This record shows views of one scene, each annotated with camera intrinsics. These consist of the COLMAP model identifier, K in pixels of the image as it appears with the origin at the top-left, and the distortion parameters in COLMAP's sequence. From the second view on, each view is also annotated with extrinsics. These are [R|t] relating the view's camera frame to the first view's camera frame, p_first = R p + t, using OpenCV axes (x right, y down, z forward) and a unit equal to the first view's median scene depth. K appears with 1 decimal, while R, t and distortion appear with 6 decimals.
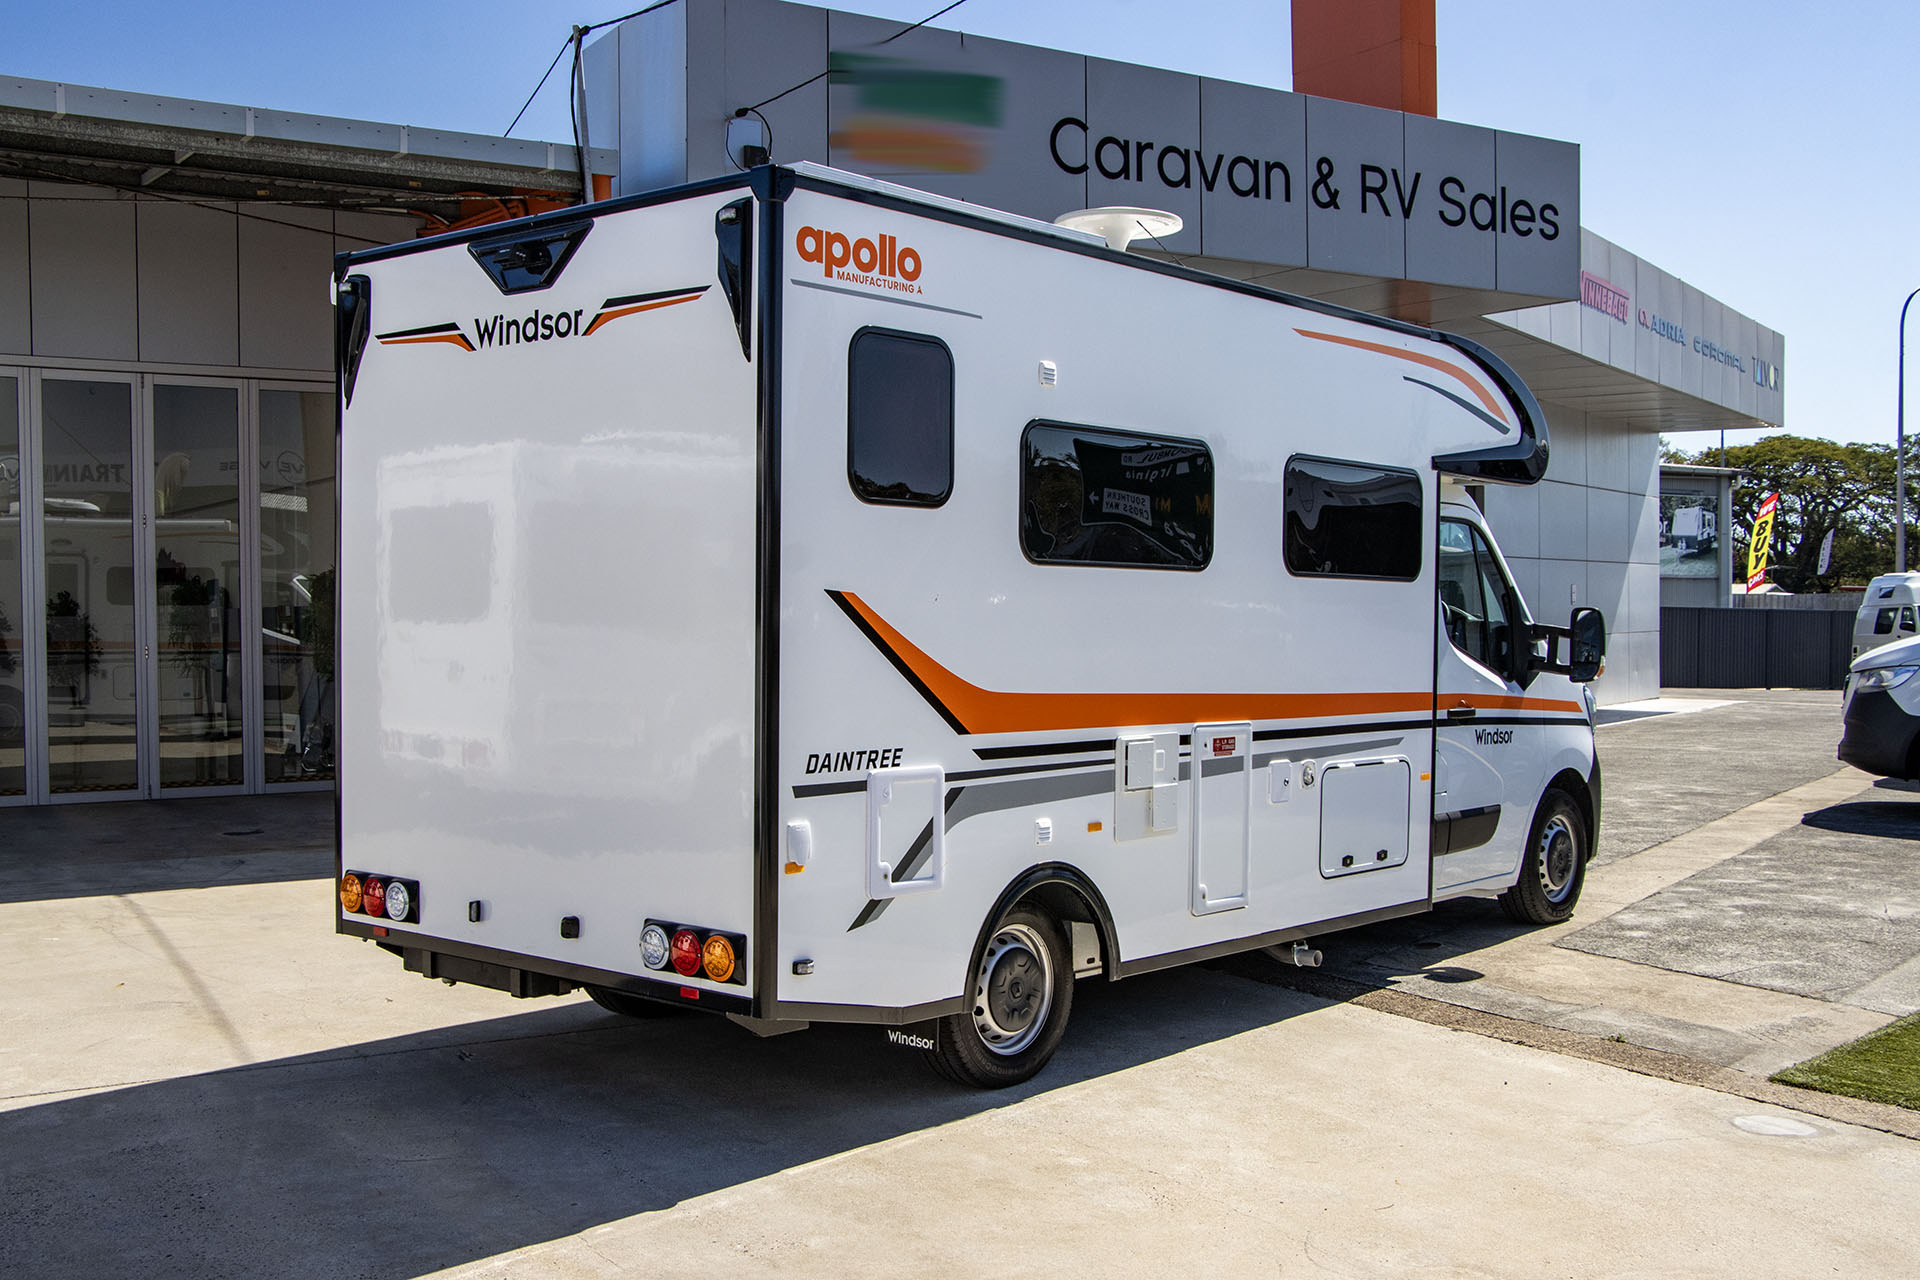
lens RADIAL K [[1979.4, 0, 949.8], [0, 1979.4, 650.8], [0, 0, 1]] dist [-0.106708, 0.165552]
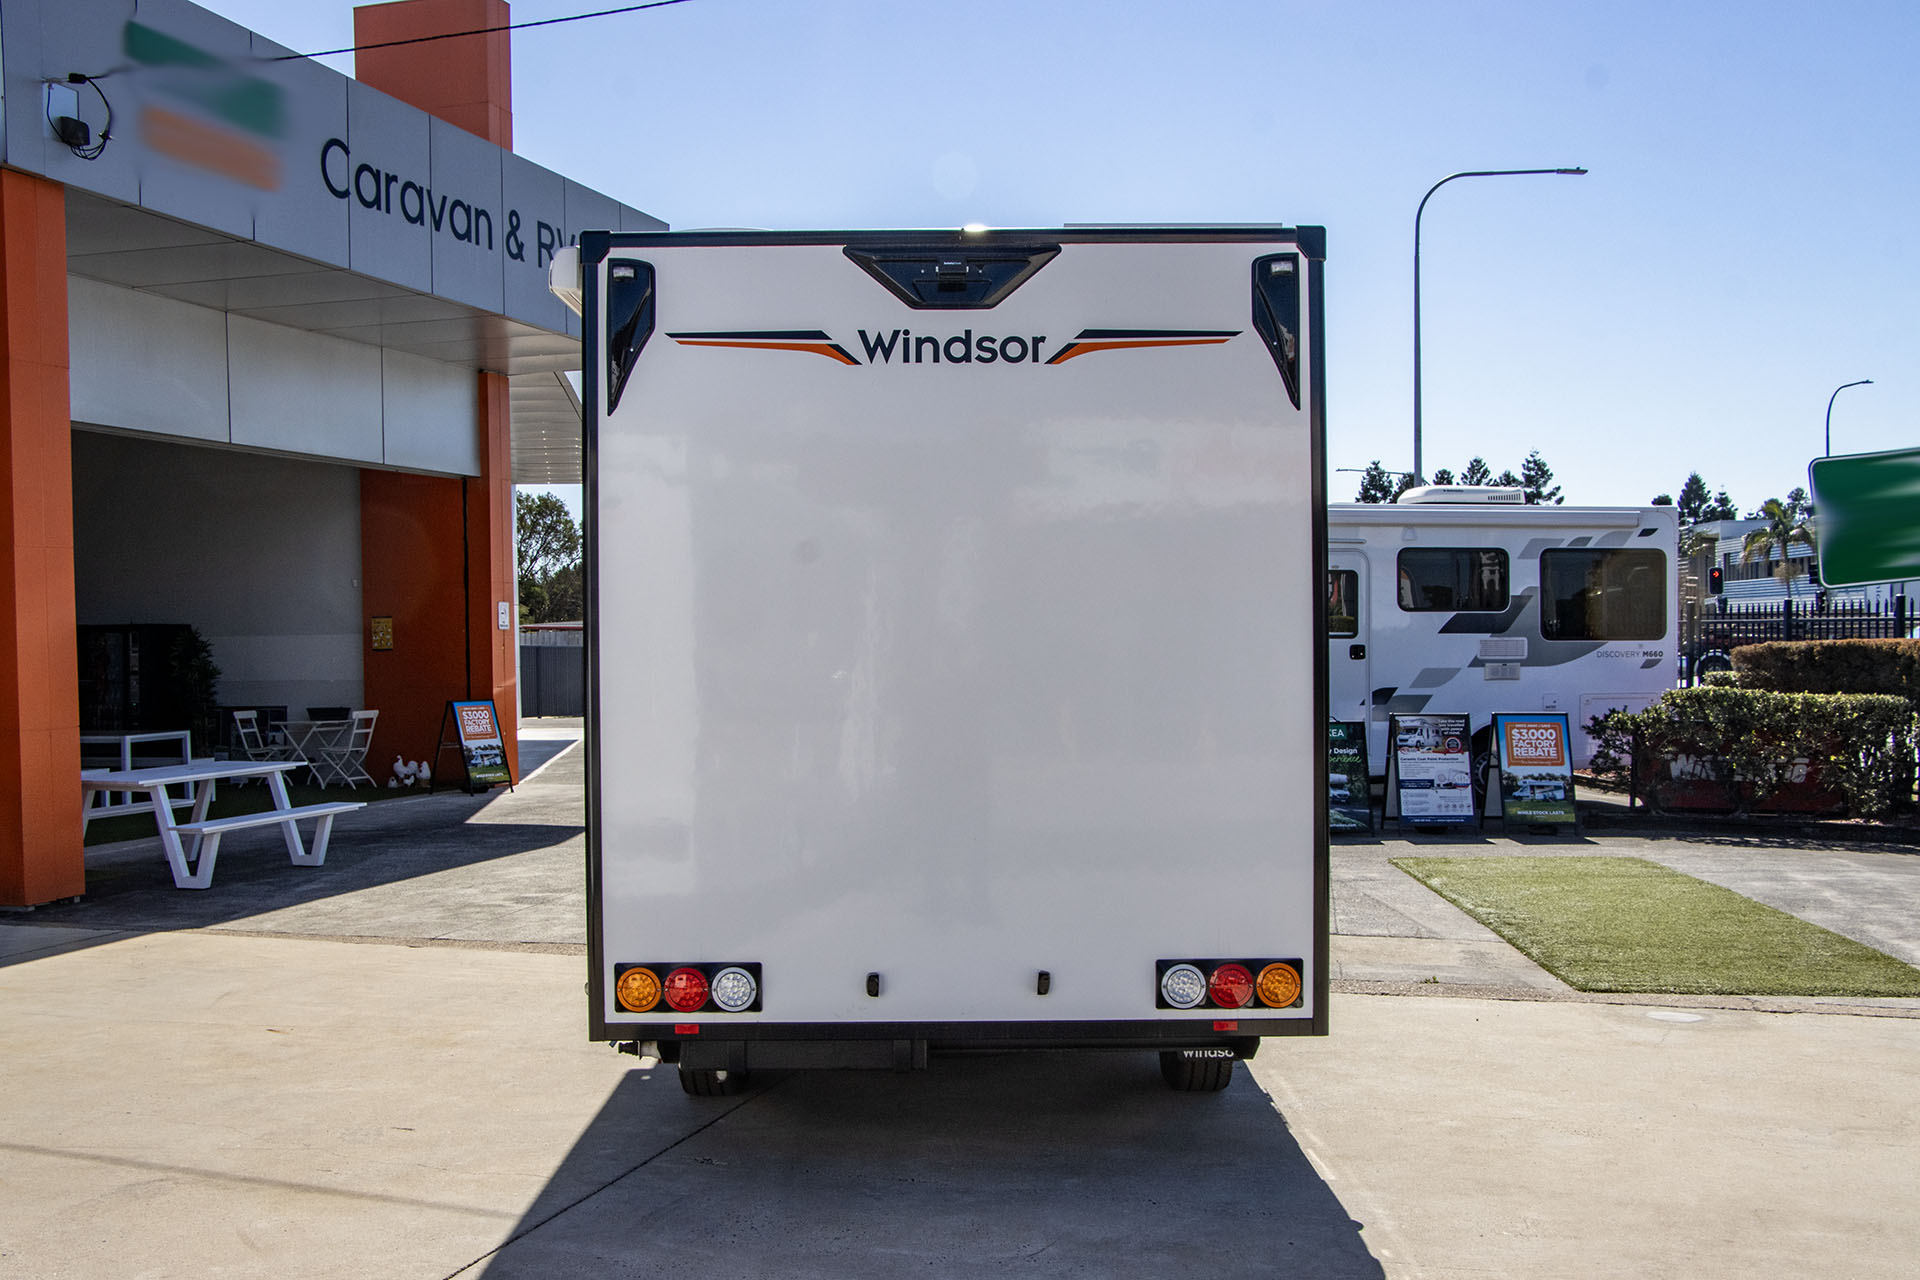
lens RADIAL K [[1876.8, 0, 960.0], [0, 1876.8, 640.0], [0, 0, 1]] dist [-0.083948, 0.011574]
pose [[0.760747, -0.008197, 0.648996, -0.747818], [0.024751, 0.999559, -0.016389, -0.010440], [-0.648576, 0.028532, 0.760615, 0.308668]]
